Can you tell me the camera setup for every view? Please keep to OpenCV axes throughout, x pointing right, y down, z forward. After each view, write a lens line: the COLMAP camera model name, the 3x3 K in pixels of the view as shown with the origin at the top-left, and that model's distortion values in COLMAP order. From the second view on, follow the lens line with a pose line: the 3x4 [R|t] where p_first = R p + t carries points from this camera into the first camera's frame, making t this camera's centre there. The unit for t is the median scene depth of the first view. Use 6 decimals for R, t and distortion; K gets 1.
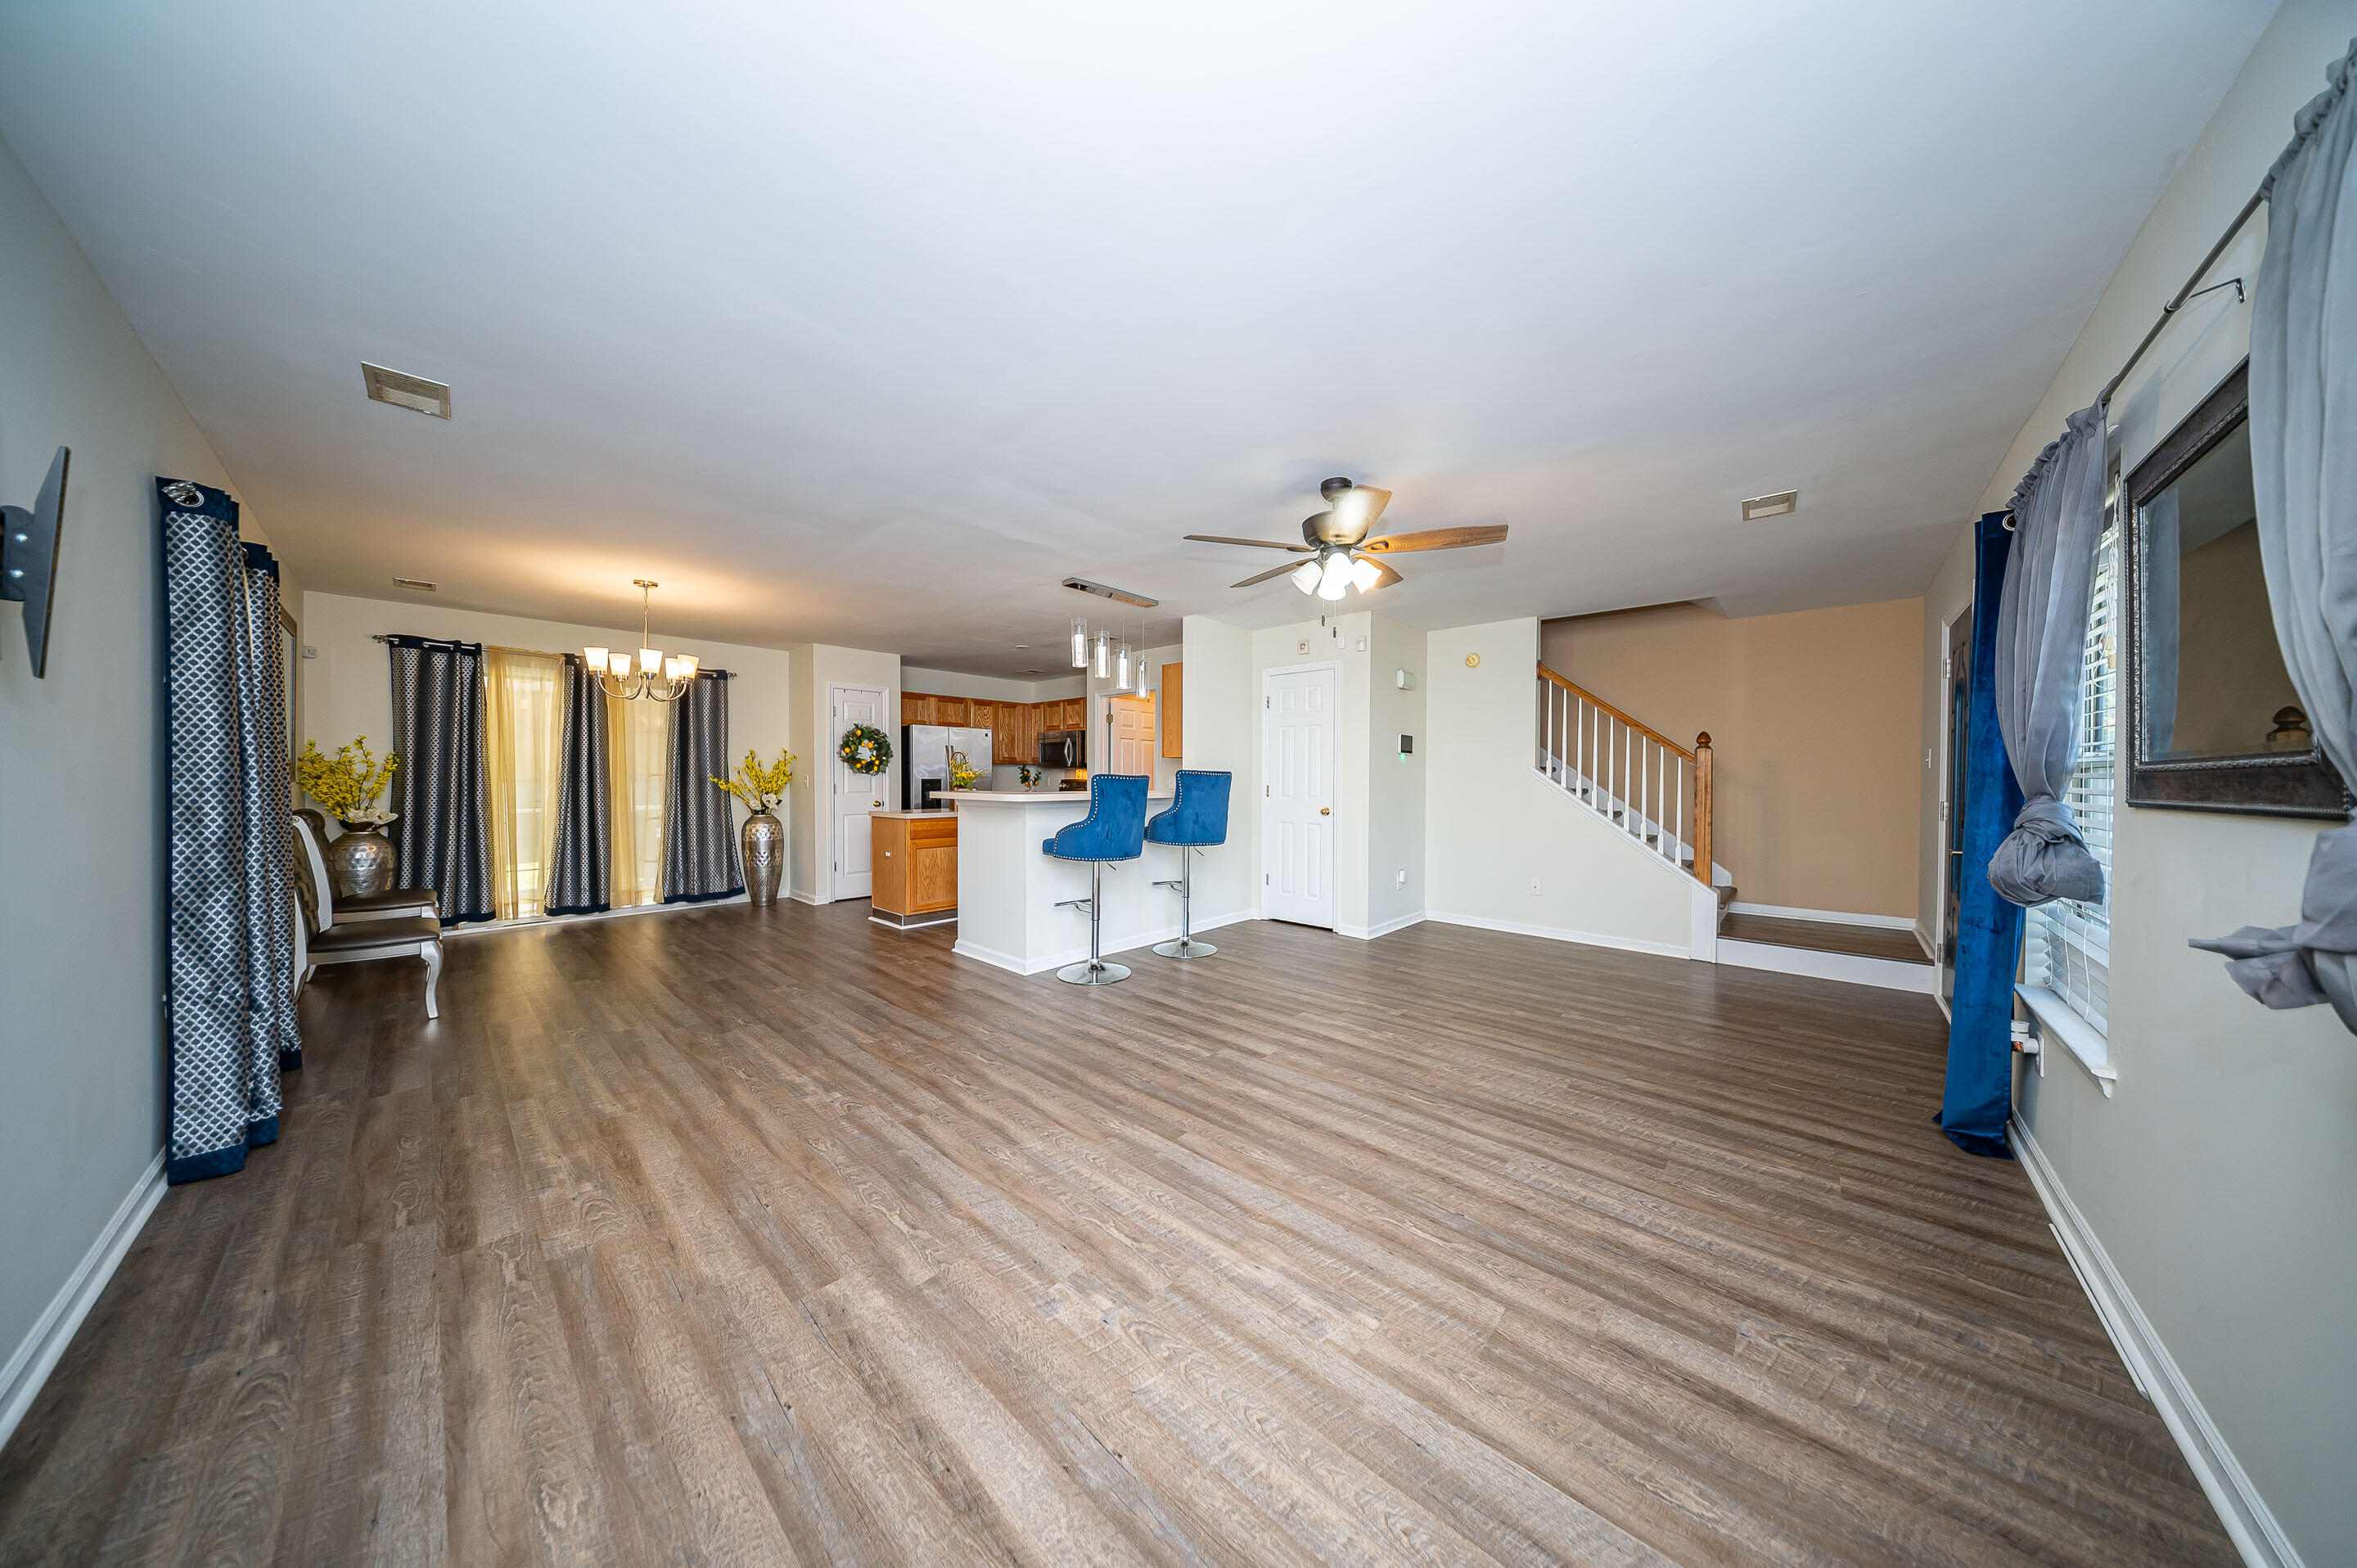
lens RADIAL K [[689.7, 0, 1178.5], [0, 689.7, 784.0], [0, 0, 1]] dist [0.001518, -0.000031]
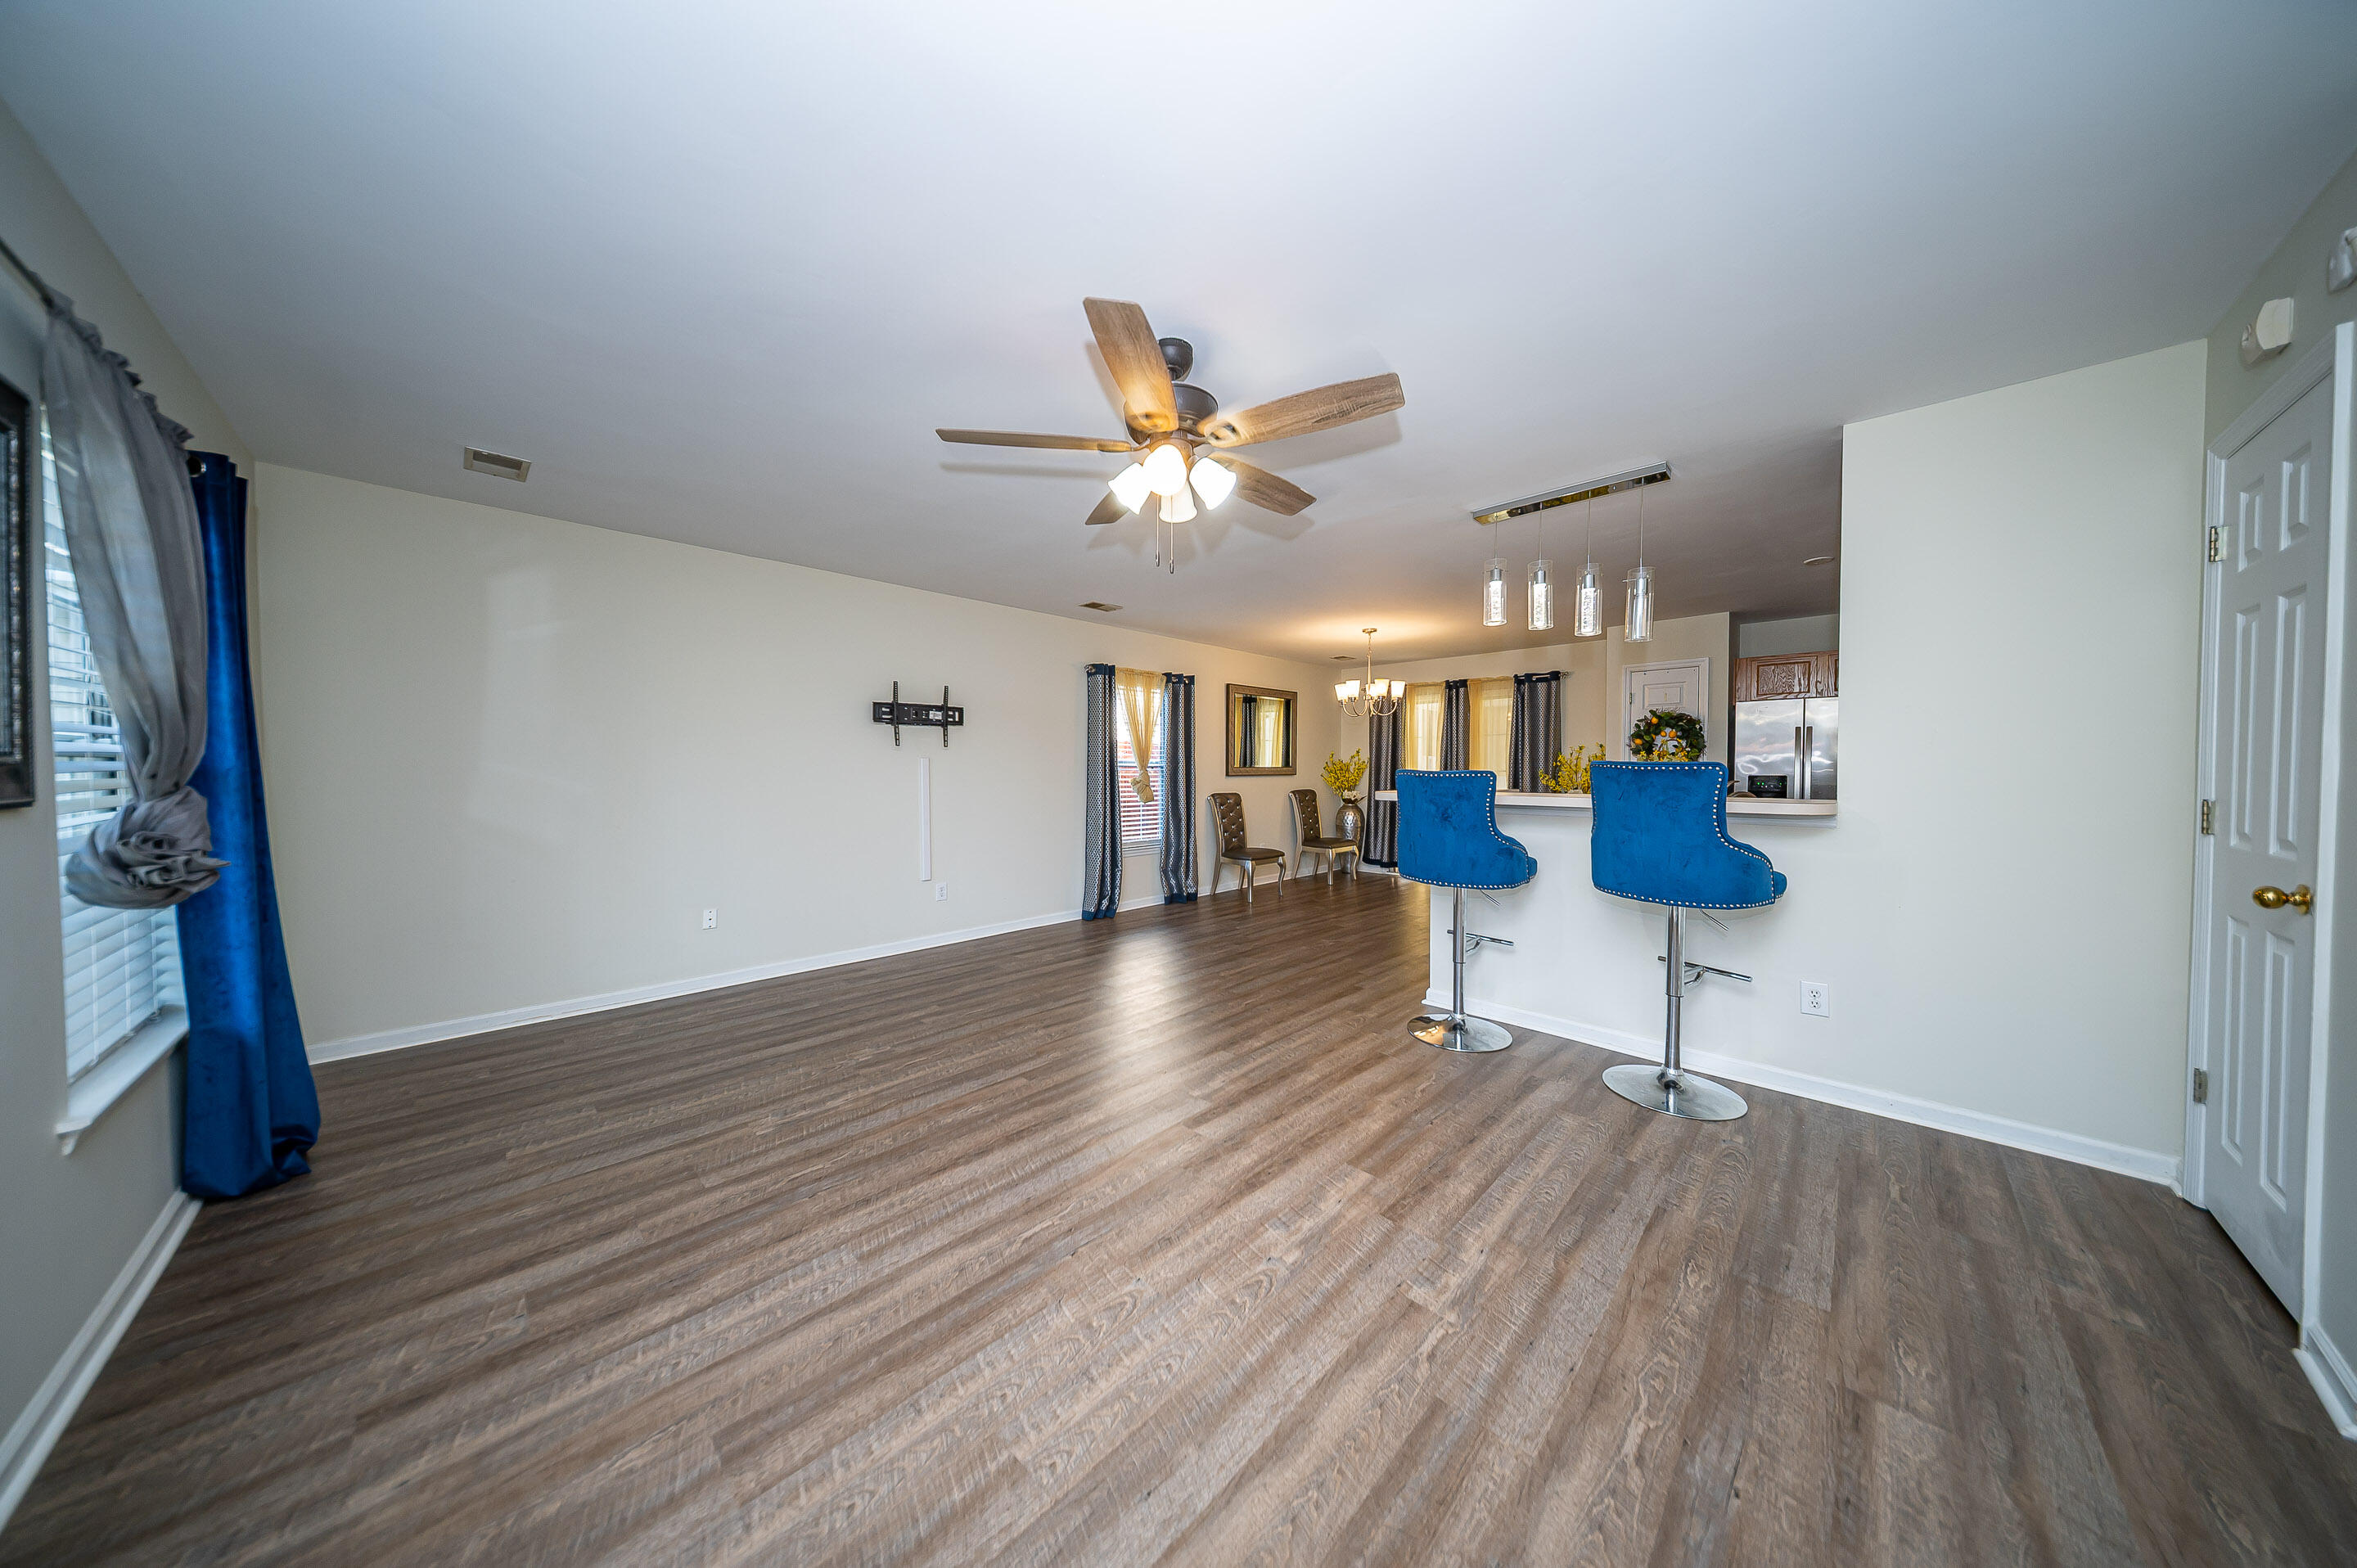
lens RADIAL K [[696.5, 0, 1182.3], [0, 696.5, 780.0], [0, 0, 1]] dist [0.001062, -0.000116]
pose [[-0.026477, 0.012838, -0.999567, 0.801822], [-0.011371, 0.999849, 0.013143, -0.011418], [0.999585, 0.011714, -0.026327, 0.882710]]
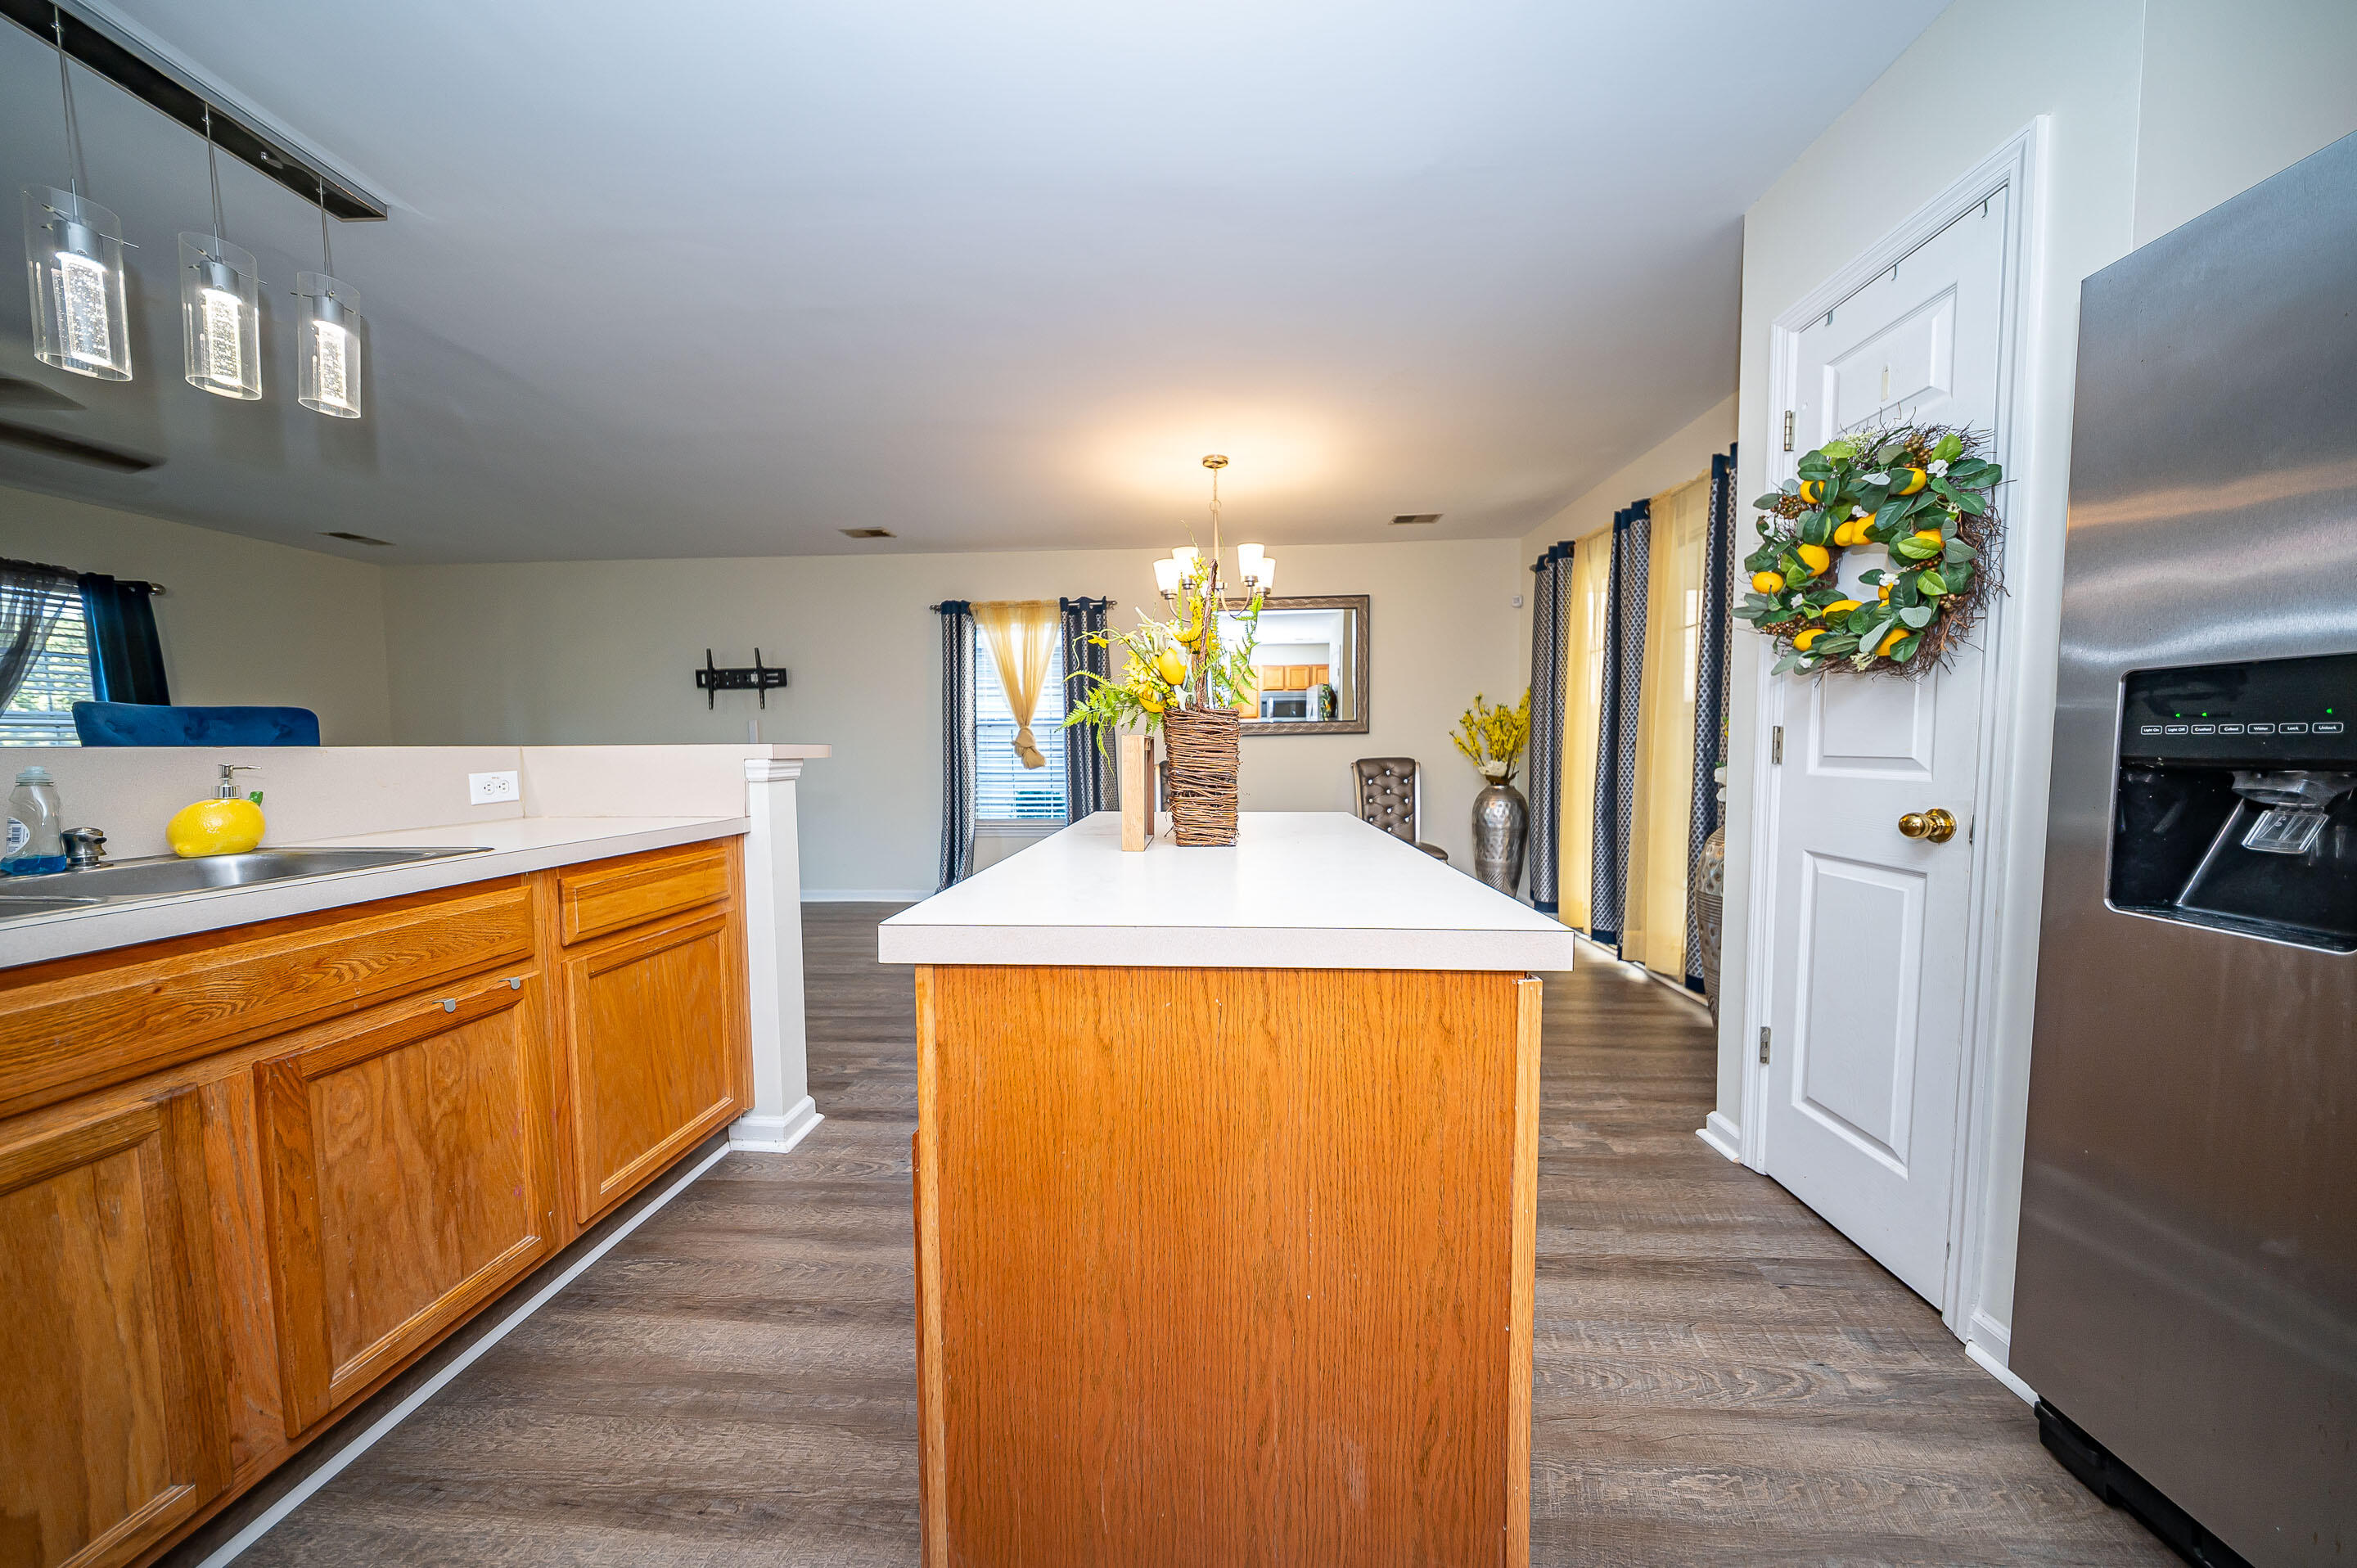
lens RADIAL K [[718.9, 0, 1185.6], [0, 718.9, 788.5], [0, 0, 1]] dist [0.008339, -0.002792]
pose [[-0.766837, 0.041642, -0.640490, -0.310358], [-0.001541, 0.997771, 0.066715, 0.010602], [0.641841, 0.052147, -0.765063, 2.086936]]
